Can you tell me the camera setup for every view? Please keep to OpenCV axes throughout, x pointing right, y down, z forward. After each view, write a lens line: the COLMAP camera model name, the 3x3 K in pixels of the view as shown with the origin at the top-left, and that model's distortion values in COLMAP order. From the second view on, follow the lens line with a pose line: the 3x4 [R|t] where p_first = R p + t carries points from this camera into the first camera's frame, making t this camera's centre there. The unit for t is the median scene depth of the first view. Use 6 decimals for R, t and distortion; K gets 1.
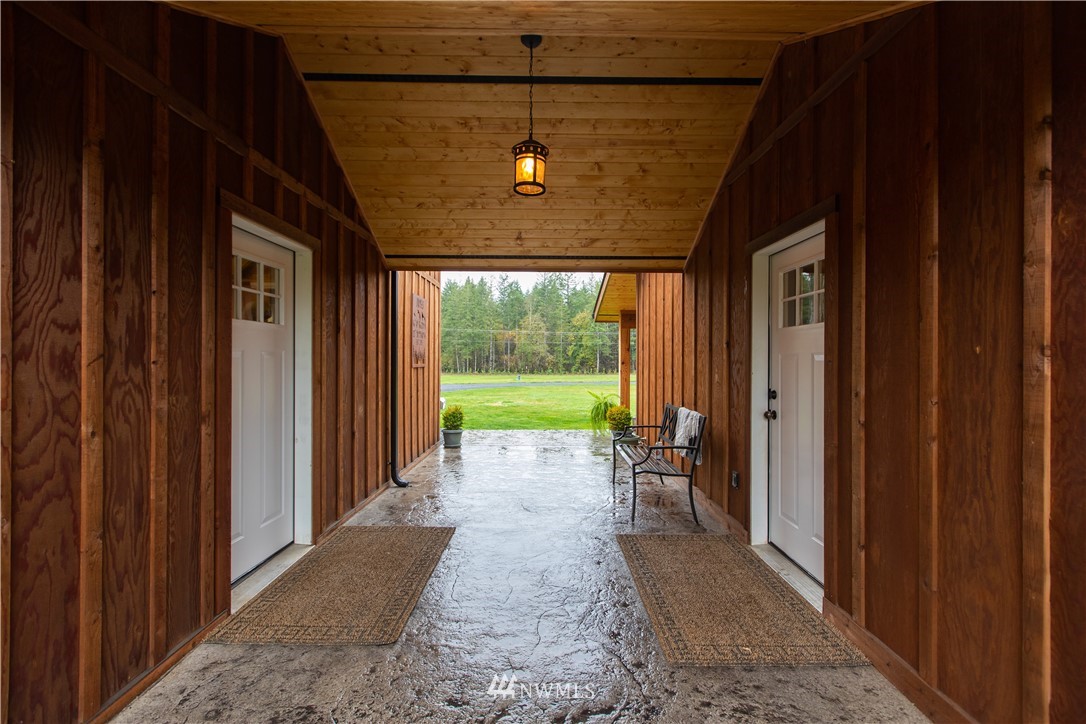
lens RADIAL K [[496.7, 0, 543.0], [0, 496.7, 362.0], [0, 0, 1]] dist [0.000507, -0.000142]
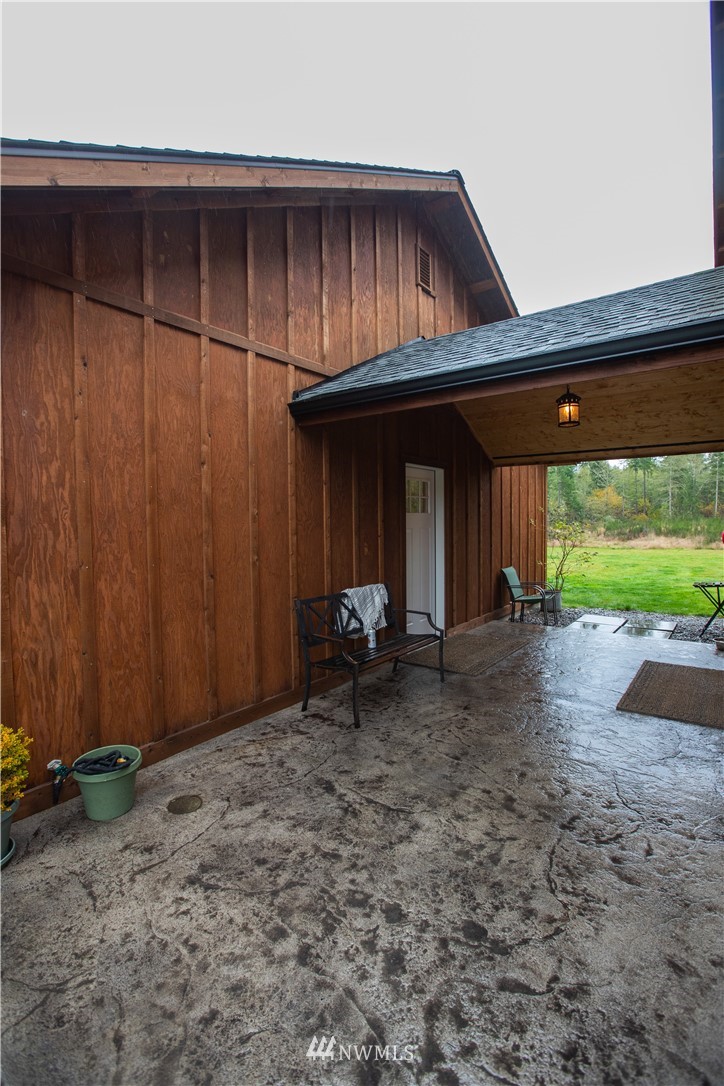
lens RADIAL K [[501.0, 0, 362.0], [0, 501.0, 543.0], [0, 0, 1]] dist [0.002898, -0.000806]
pose [[0.816445, 0.004366, -0.577406, 0.359252], [0.022554, 0.998967, 0.039445, -0.051315], [0.576982, -0.045228, 0.815504, -0.690895]]
